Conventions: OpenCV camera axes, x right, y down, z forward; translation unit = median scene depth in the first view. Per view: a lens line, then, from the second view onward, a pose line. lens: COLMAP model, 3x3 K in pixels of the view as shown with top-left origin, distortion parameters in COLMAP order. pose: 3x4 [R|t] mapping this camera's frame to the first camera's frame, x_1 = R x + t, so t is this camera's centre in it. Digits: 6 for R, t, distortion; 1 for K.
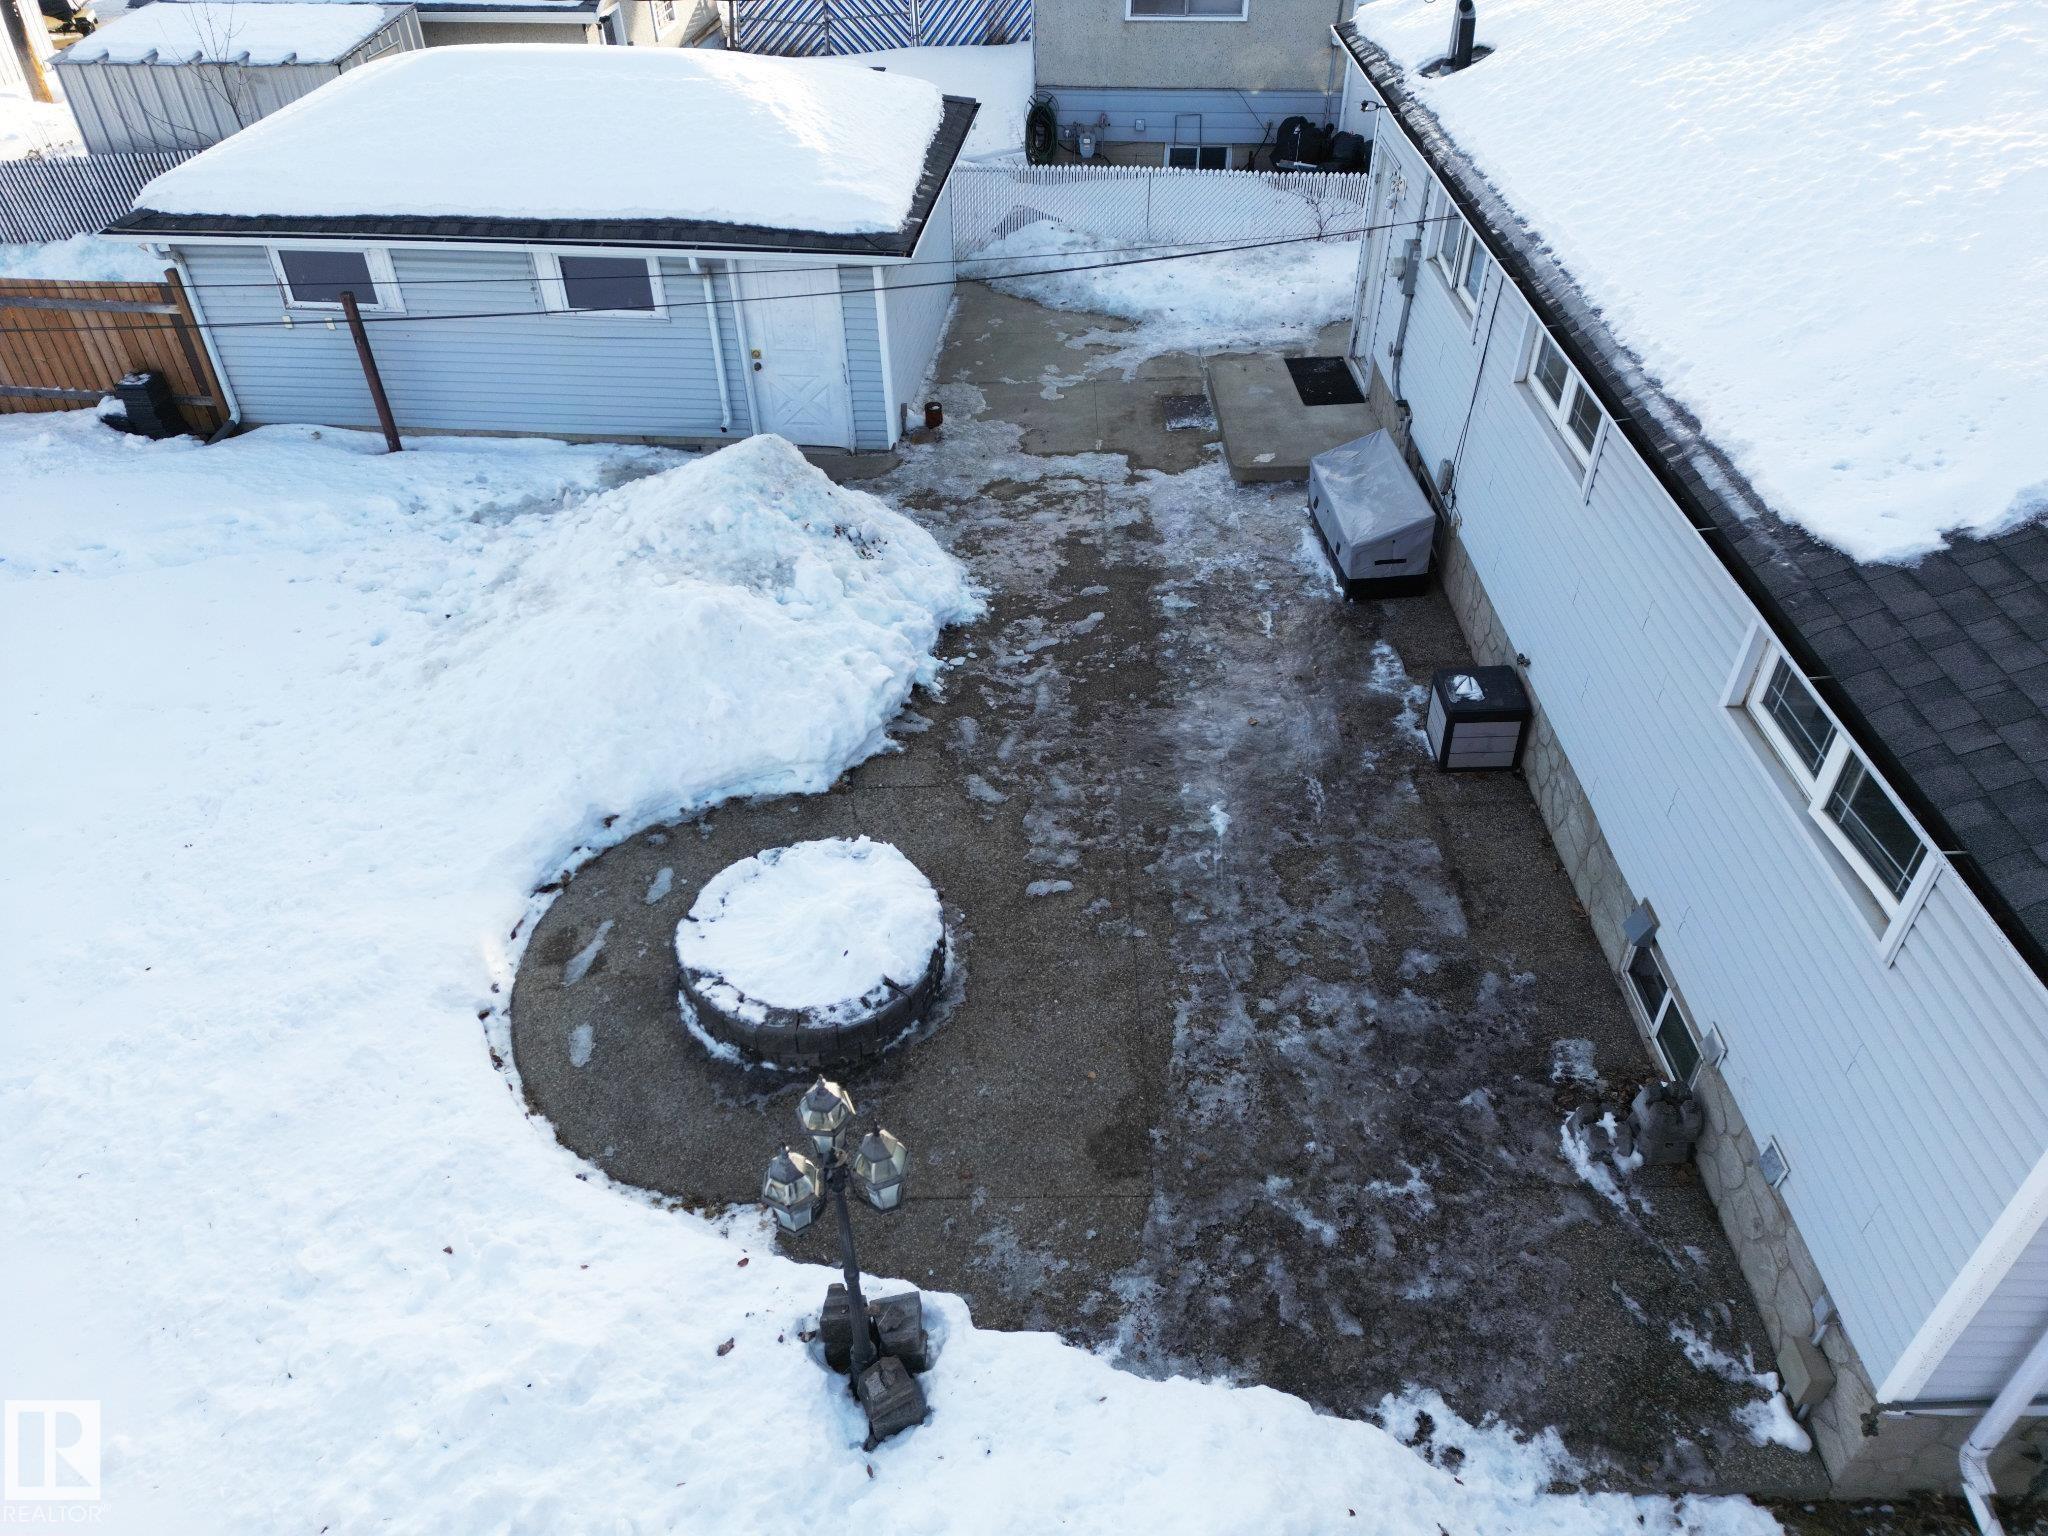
lens RADIAL K [[1424.0, 0, 1027.4], [0, 1424.0, 757.7], [0, 0, 1]] dist [0.105306, -0.109766]
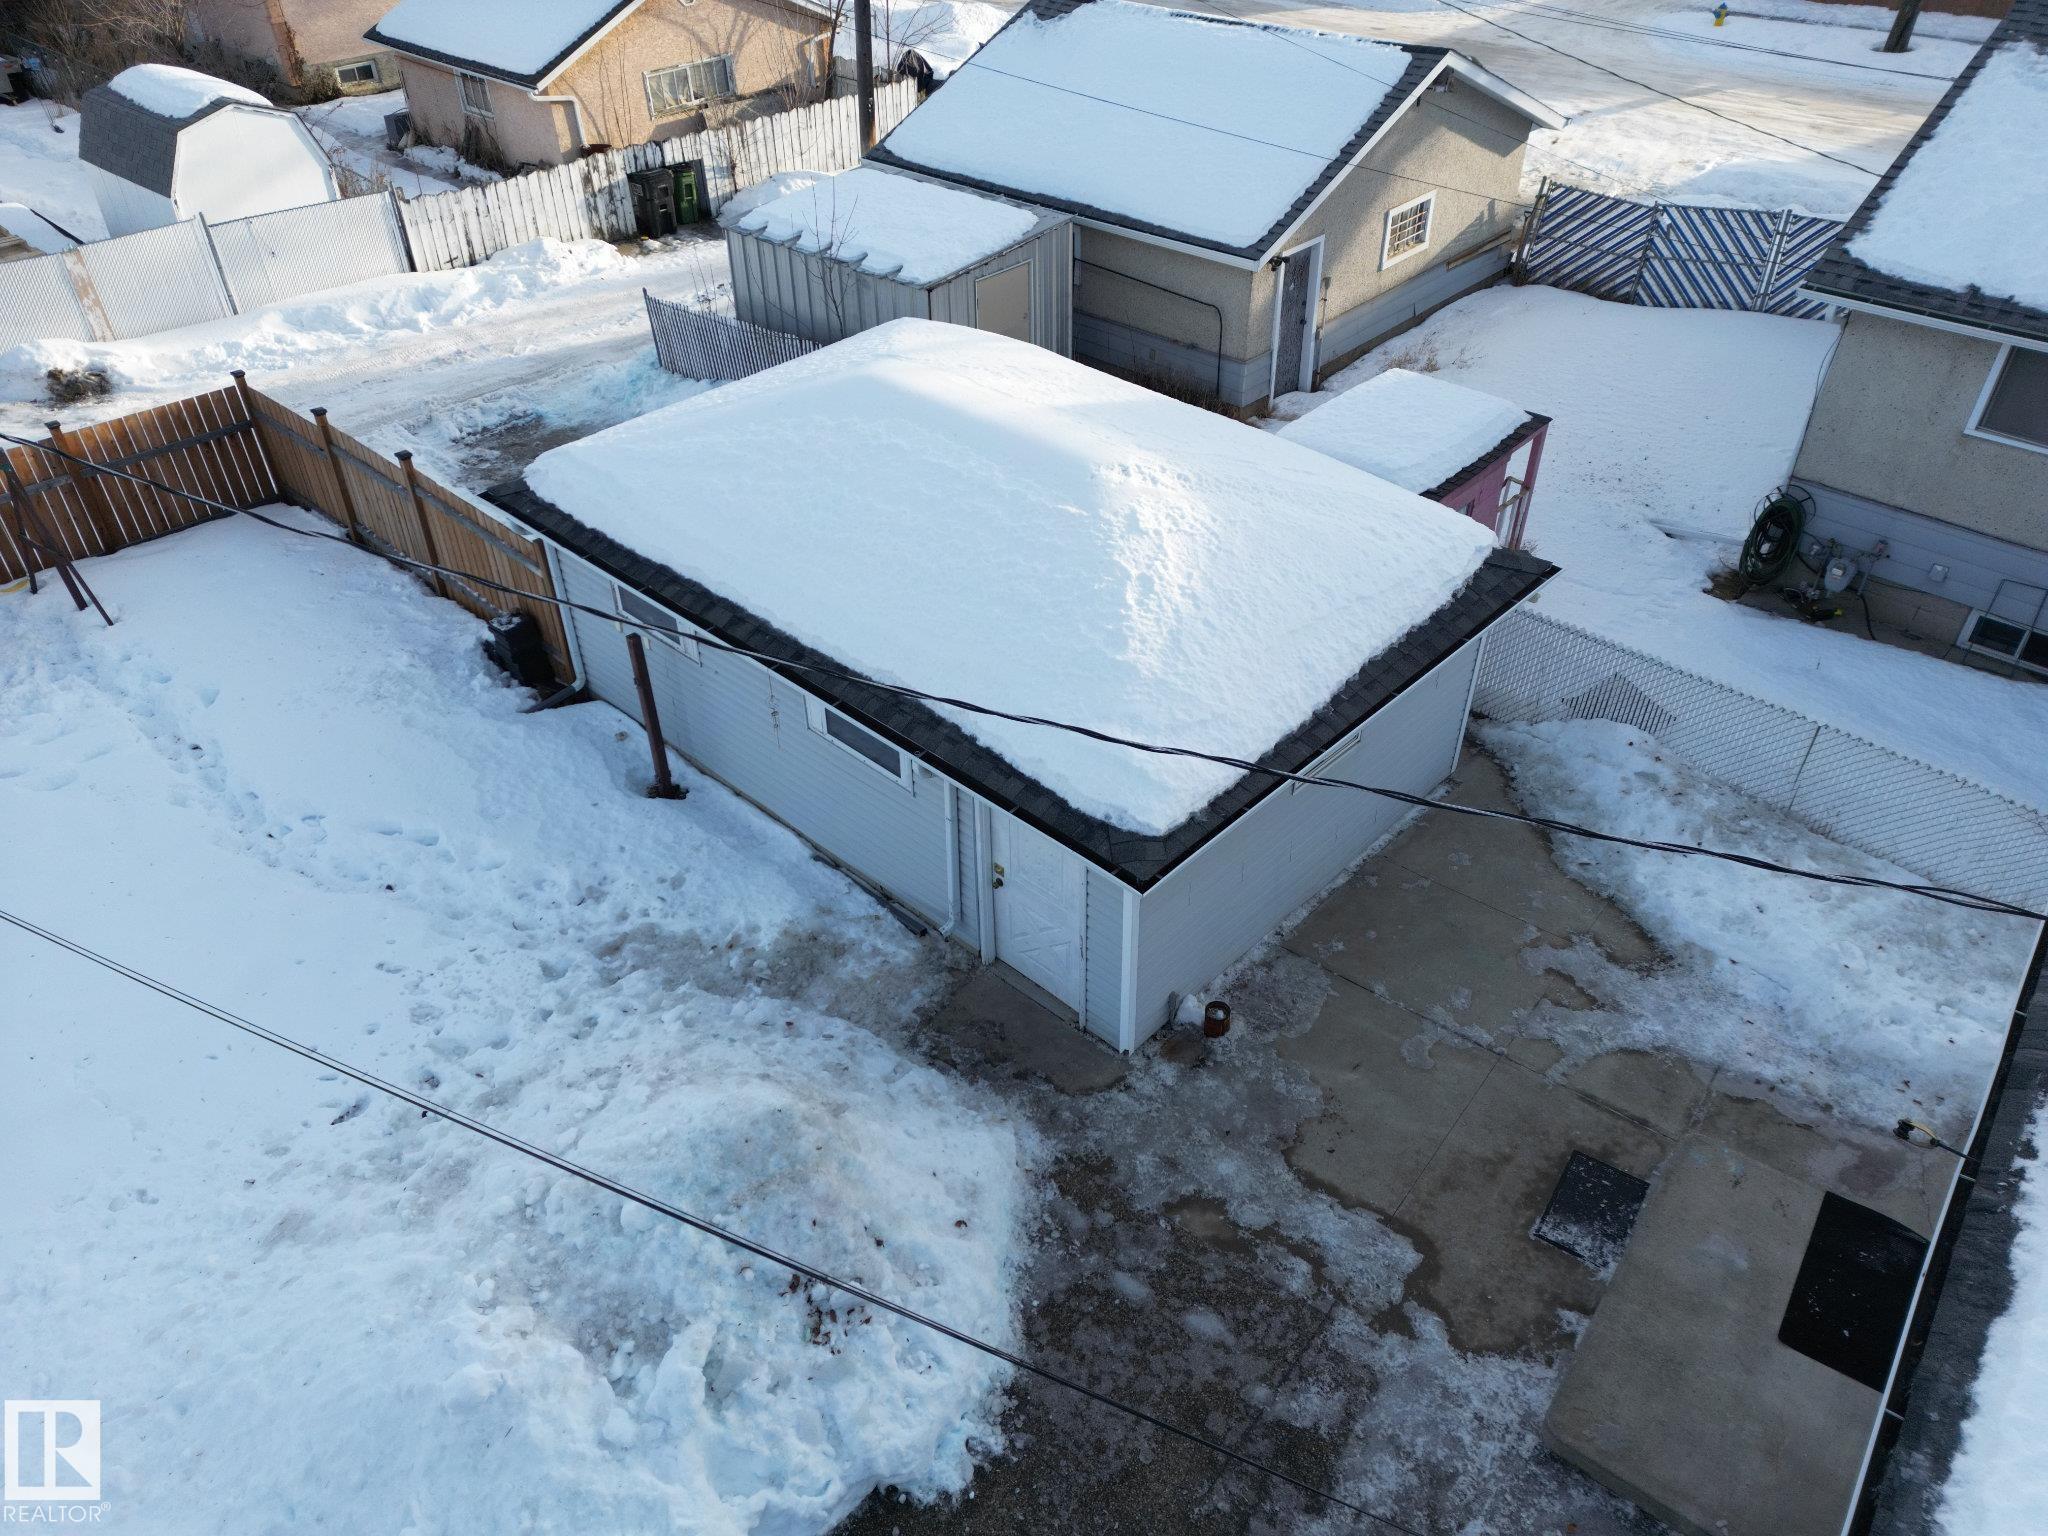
lens RADIAL K [[1424.0, 0, 1027.4], [0, 1424.0, 757.7], [0, 0, 1]] dist [0.105306, -0.109766]
pose [[0.789058, 0.375988, -0.485819, 0.154270], [-0.376631, 0.920847, 0.100950, -0.400298], [0.485321, 0.103319, 0.868210, 0.349208]]
